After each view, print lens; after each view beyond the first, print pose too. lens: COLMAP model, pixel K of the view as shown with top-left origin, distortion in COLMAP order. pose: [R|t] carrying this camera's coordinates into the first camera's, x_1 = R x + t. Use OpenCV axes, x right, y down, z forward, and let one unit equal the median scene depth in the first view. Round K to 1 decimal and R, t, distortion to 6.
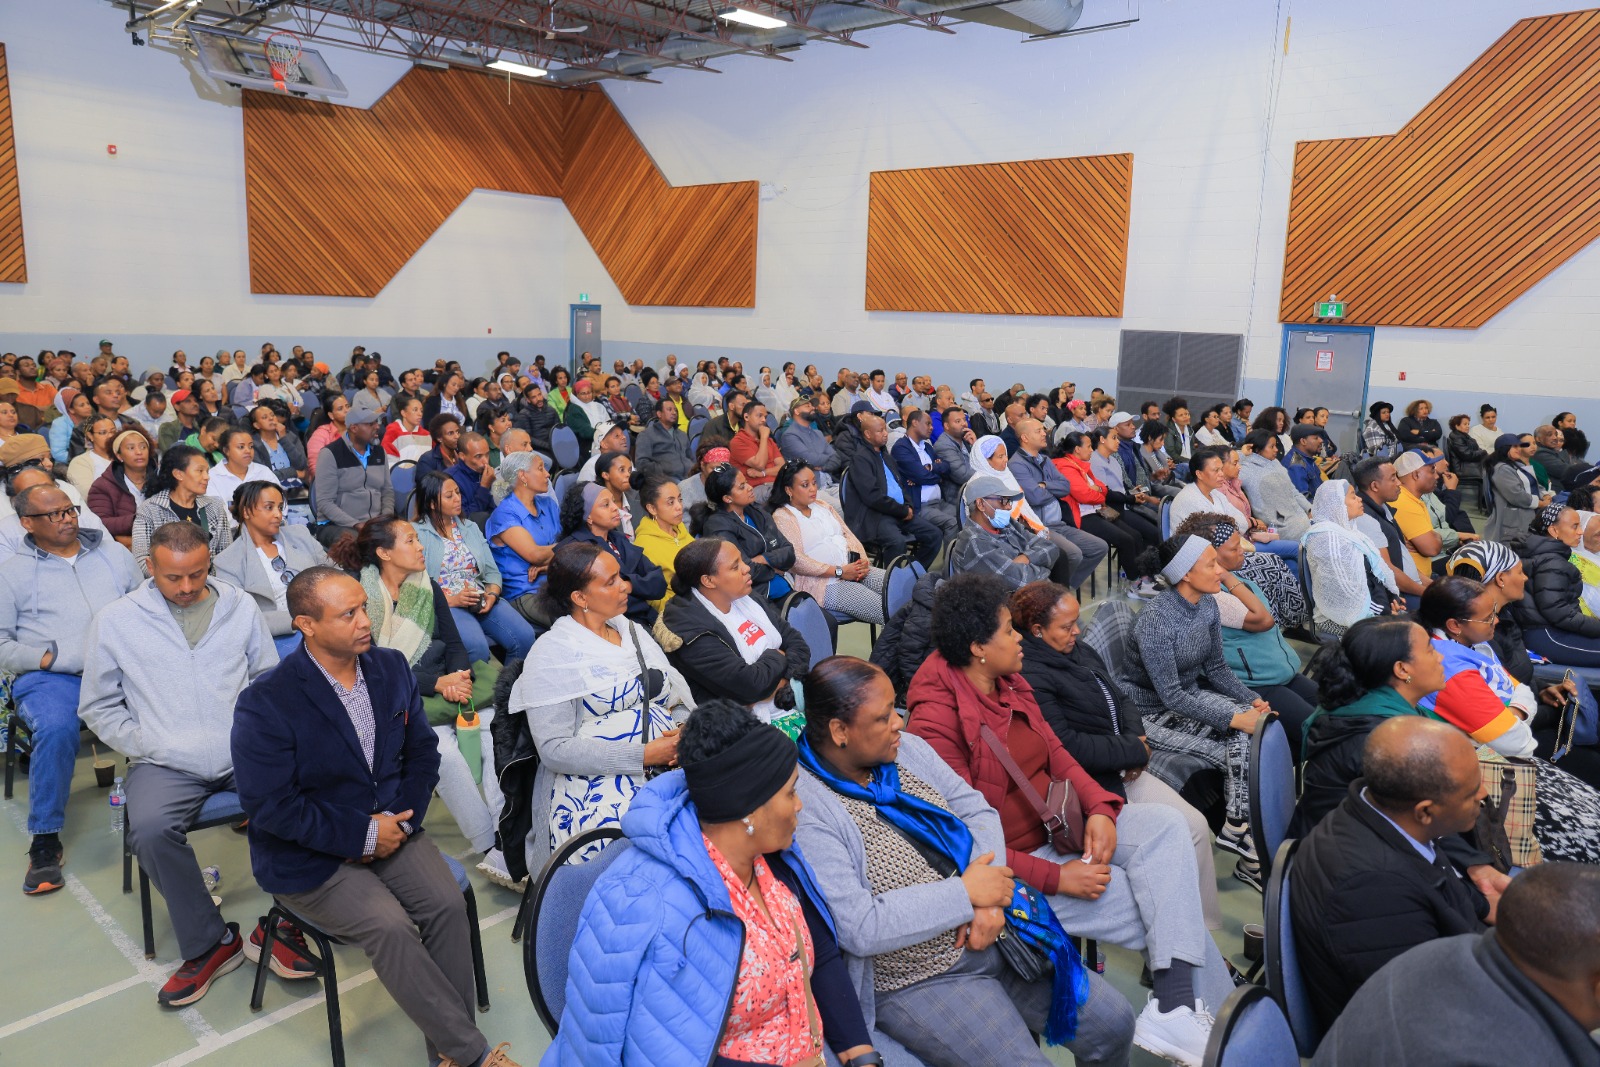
lens RADIAL K [[1078.8, 0, 800.0], [0, 1078.8, 533.5], [0, 0, 1]] dist [-0.107946, 0.074268]
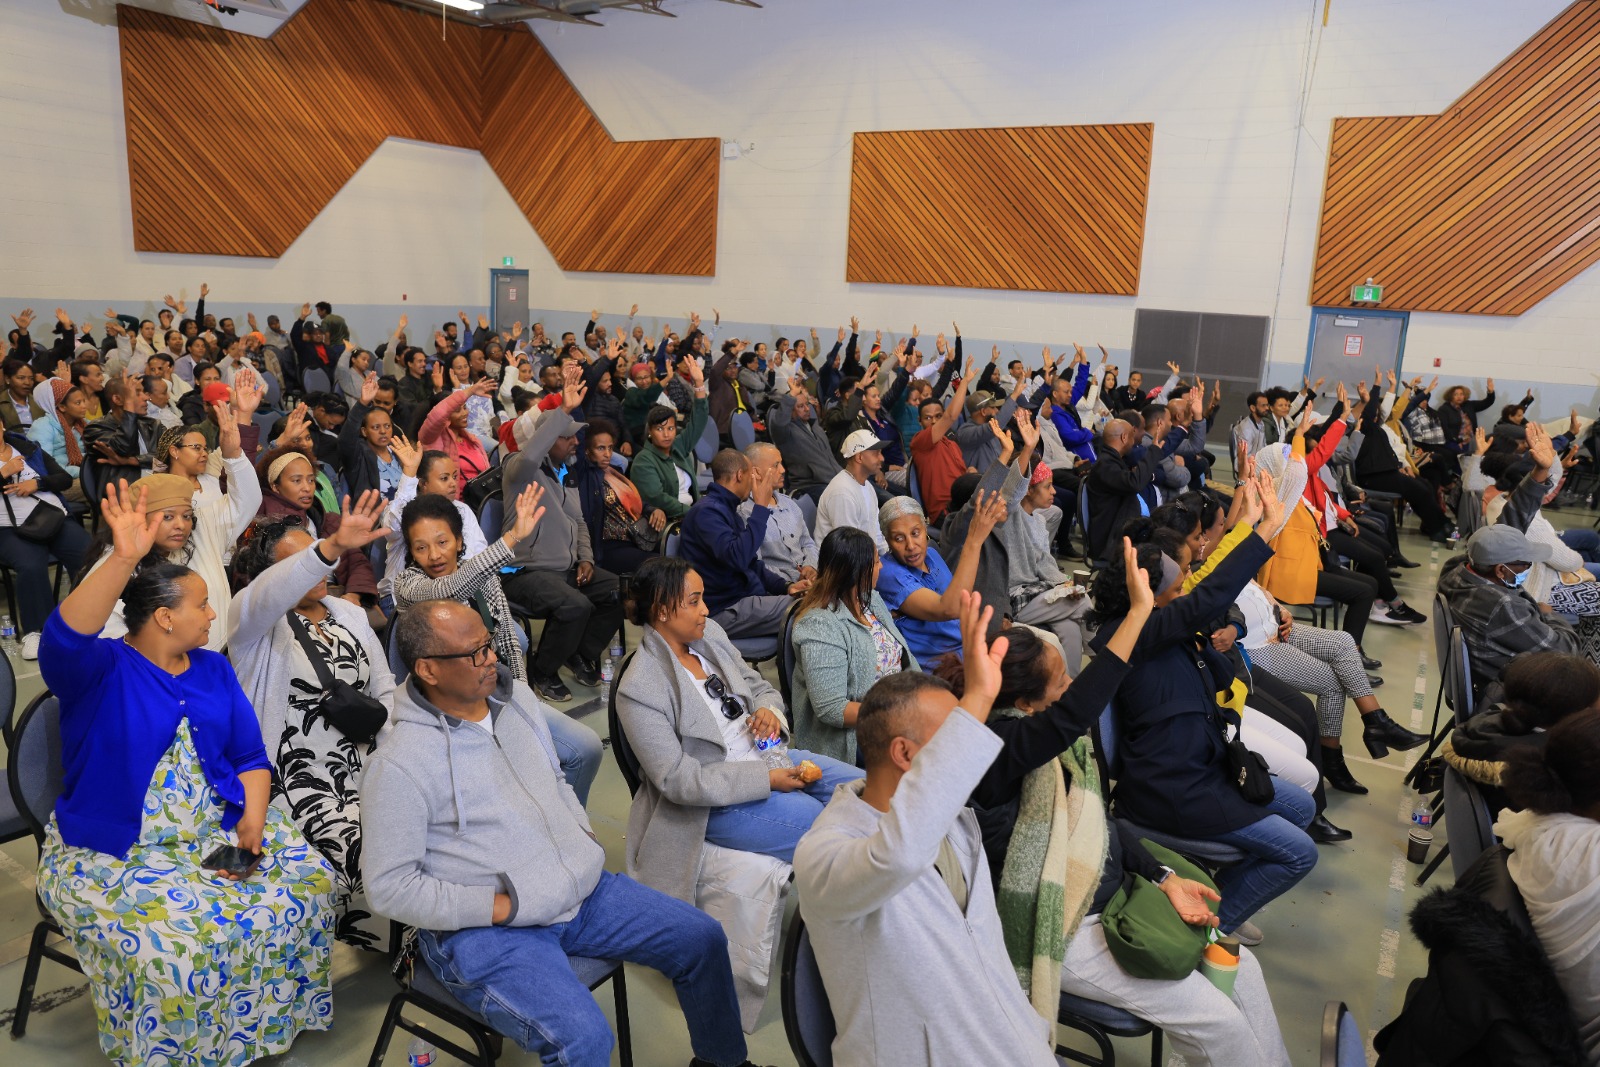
lens RADIAL K [[1078.8, 0, 800.0], [0, 1078.8, 533.5], [0, 0, 1]] dist [-0.107946, 0.074268]
pose [[0.988844, -0.017764, 0.147891, -0.123522], [0.012910, 0.999348, 0.033721, -0.021981], [-0.148394, -0.031436, 0.988429, 0.080867]]
